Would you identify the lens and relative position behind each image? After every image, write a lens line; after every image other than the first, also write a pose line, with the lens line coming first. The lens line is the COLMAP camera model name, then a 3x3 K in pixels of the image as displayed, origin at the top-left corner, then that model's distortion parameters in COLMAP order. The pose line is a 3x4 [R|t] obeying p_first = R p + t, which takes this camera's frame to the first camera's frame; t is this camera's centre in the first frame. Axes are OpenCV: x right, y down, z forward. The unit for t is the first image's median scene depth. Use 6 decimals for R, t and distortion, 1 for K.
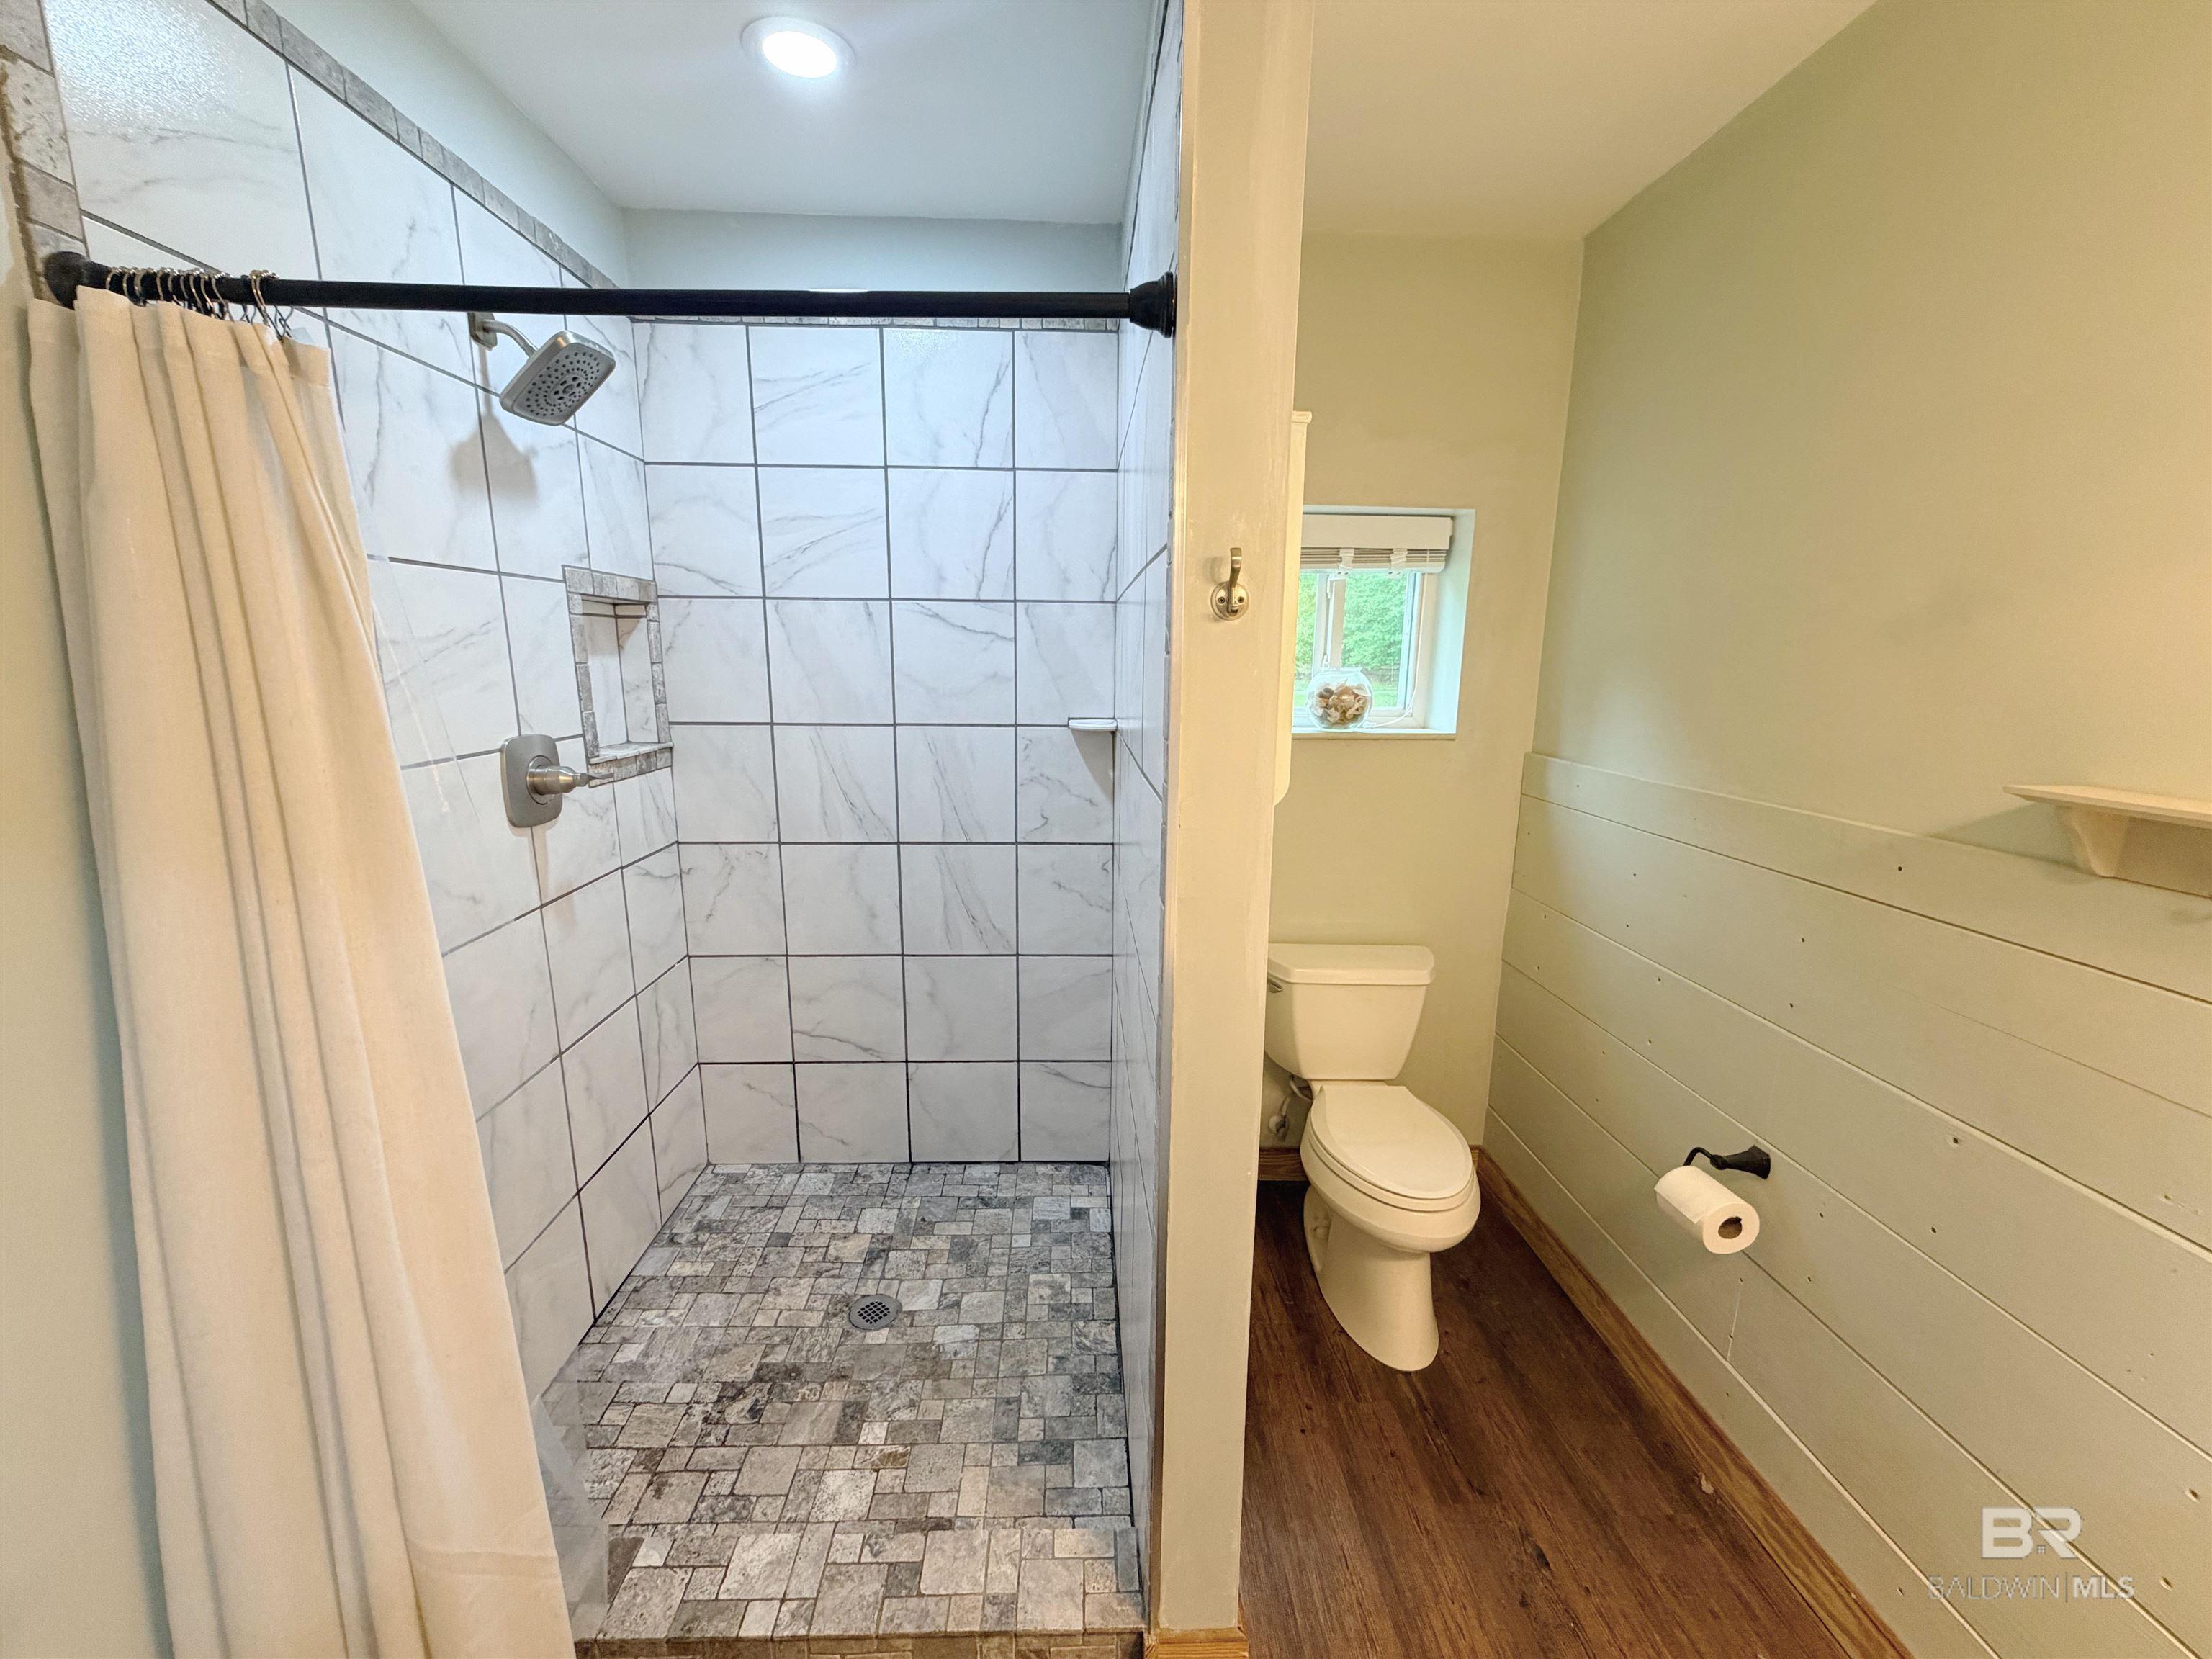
lens RADIAL K [[877.6, 0, 1101.1], [0, 877.6, 831.6], [0, 0, 1]] dist [0.002317, -0.000669]
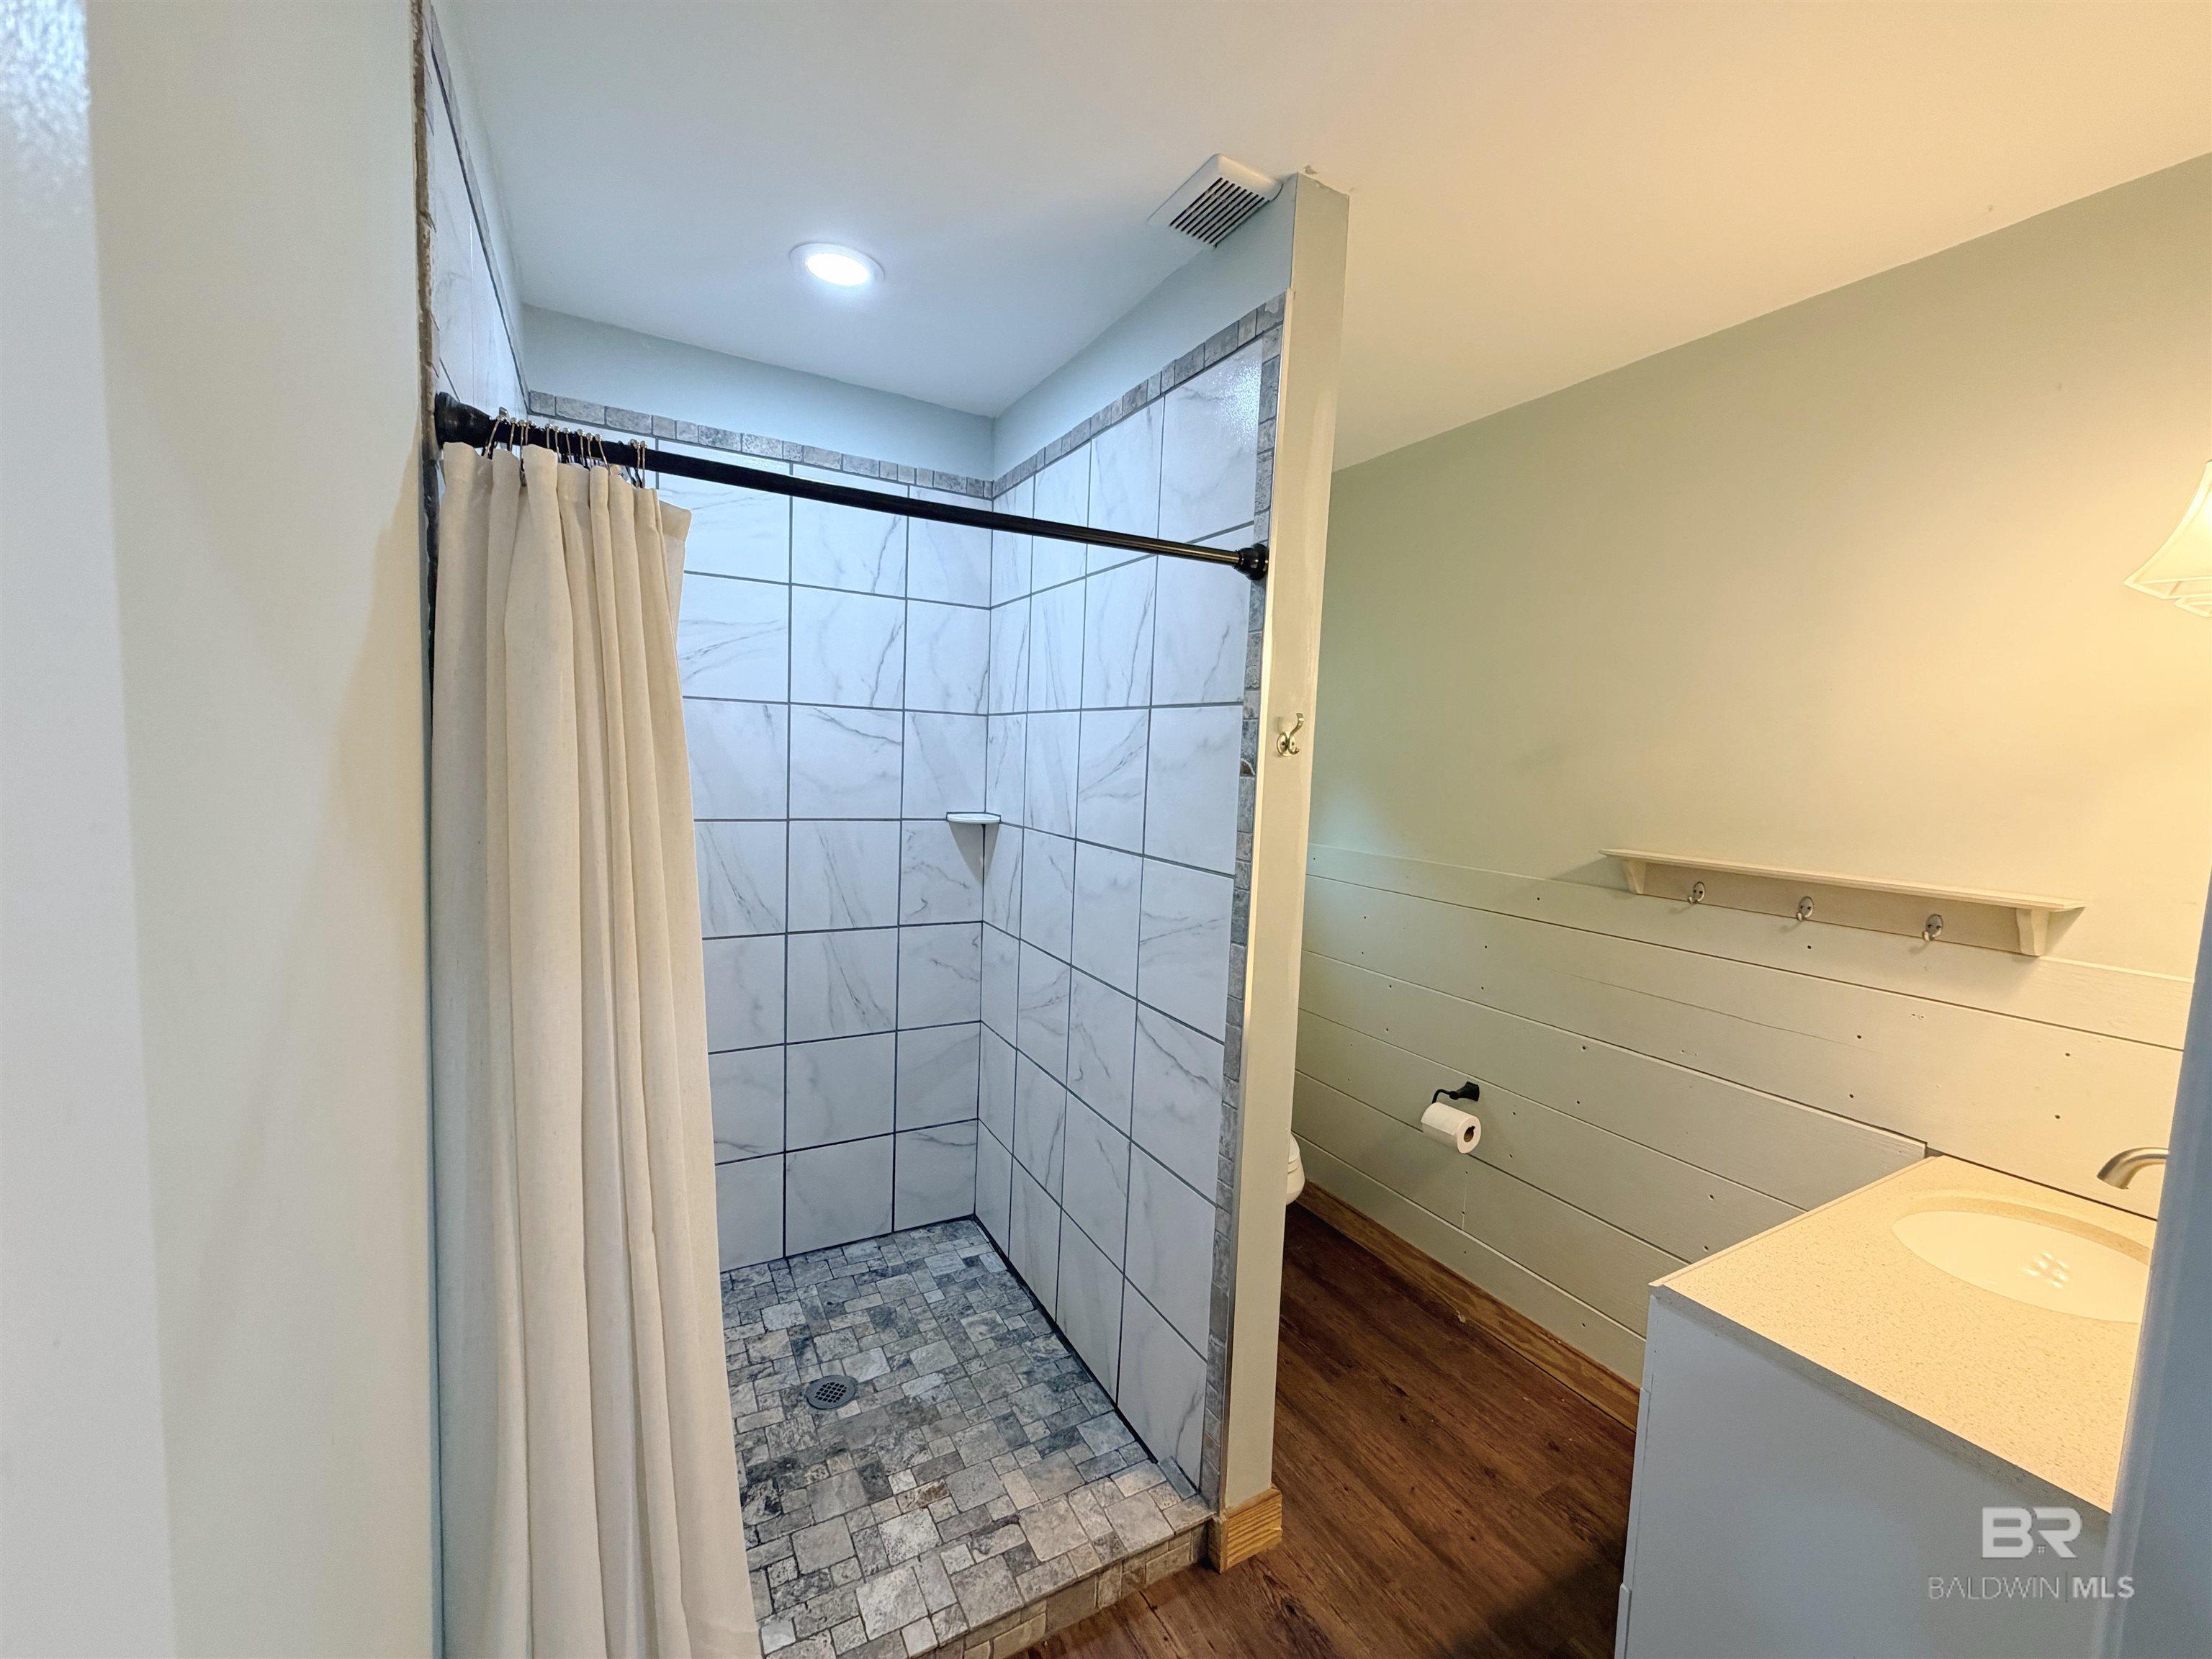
lens RADIAL K [[877.6, 0, 1098.4], [0, 877.6, 829.9], [0, 0, 1]] dist [0.002317, -0.000669]
pose [[0.889362, -0.013137, 0.457015, -0.458593], [0.058621, 0.994613, -0.085487, 0.002387], [-0.453430, 0.102820, 0.885341, -0.116986]]
